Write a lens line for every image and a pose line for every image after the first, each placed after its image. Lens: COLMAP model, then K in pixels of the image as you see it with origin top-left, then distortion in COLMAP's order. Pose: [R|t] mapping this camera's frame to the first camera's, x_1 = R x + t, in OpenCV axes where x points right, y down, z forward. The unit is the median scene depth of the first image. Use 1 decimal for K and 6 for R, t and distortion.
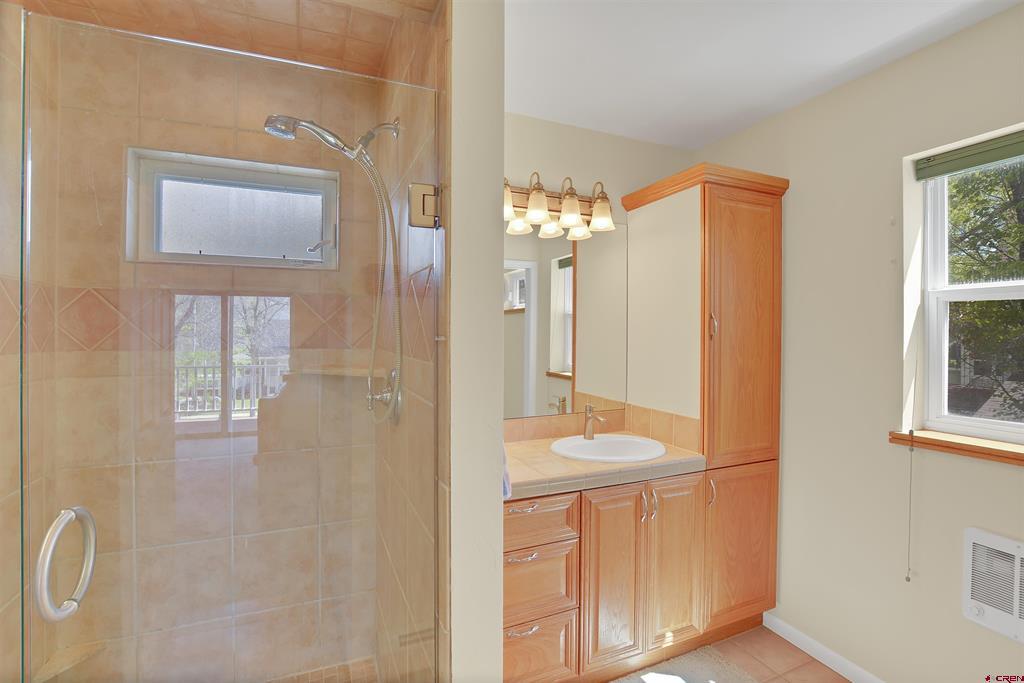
lens RADIAL K [[449.2, 0, 509.0], [0, 449.2, 337.9], [0, 0, 1]] dist [-0.026824, -0.000138]
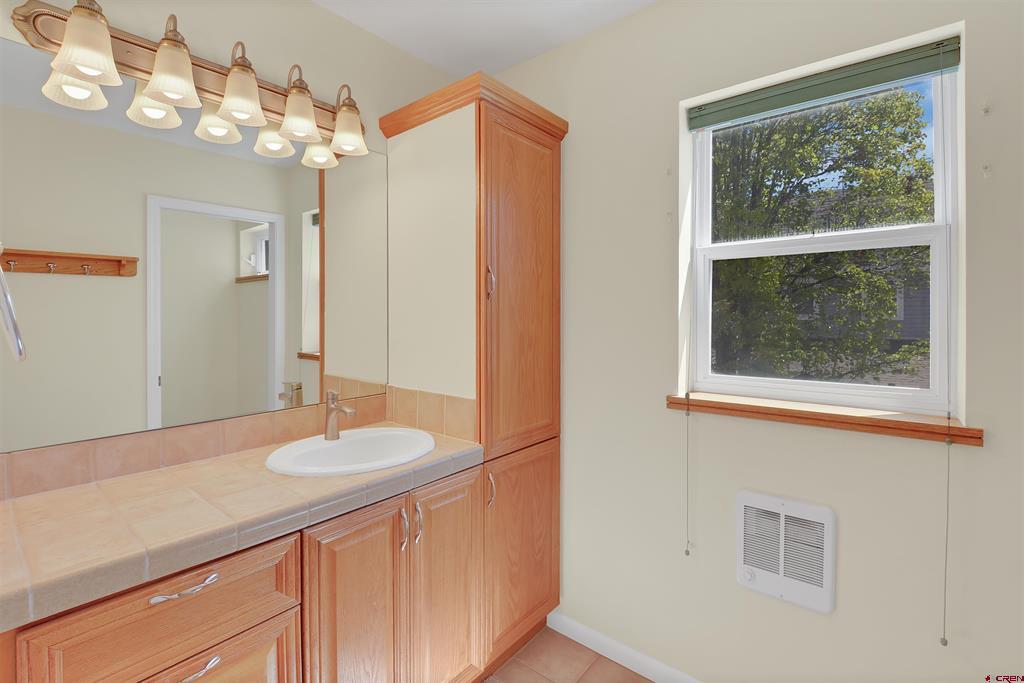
lens RADIAL K [[462.6, 0, 514.8], [0, 462.6, 328.0], [0, 0, 1]] dist [-0.001029, -0.000130]
pose [[0.883255, -0.016205, 0.468612, 0.107520], [0.005747, 0.999702, 0.023739, 0.037424], [-0.468857, -0.018274, 0.883085, 0.248981]]
